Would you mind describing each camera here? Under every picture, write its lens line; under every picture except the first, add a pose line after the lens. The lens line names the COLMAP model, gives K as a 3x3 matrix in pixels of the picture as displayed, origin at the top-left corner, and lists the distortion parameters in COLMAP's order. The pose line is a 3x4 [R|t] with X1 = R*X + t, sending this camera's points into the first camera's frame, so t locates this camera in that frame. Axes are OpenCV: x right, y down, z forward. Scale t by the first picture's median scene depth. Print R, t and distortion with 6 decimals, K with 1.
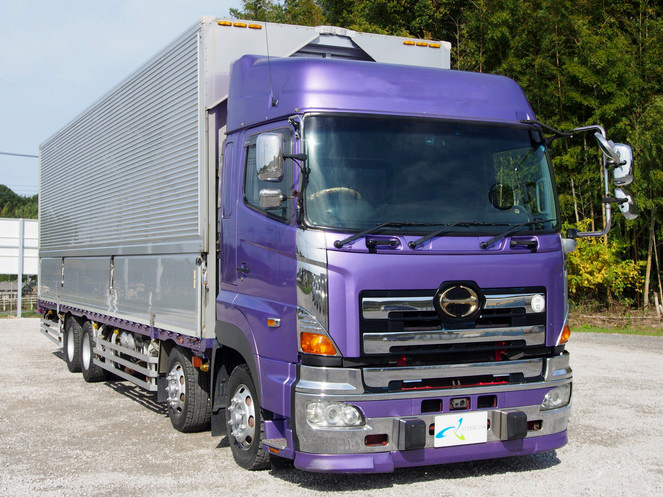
lens RADIAL K [[940.5, 0, 333.7], [0, 940.5, 252.7], [0, 0, 1]] dist [0.007672, 0.000000]
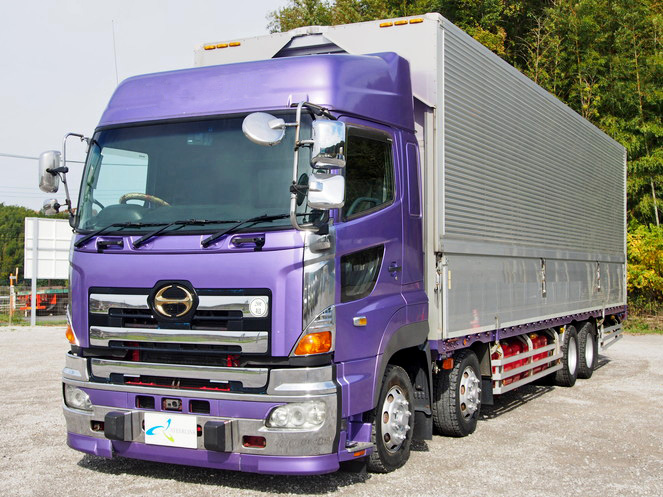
lens RADIAL K [[940.5, 0, 333.1], [0, 940.5, 245.7], [0, 0, 1]] dist [0.007672, 0.000000]
pose [[0.618421, -0.015048, -0.785703, 1.011532], [0.004410, 0.999867, -0.015679, 0.009813], [0.785835, 0.006231, 0.618405, 0.515792]]
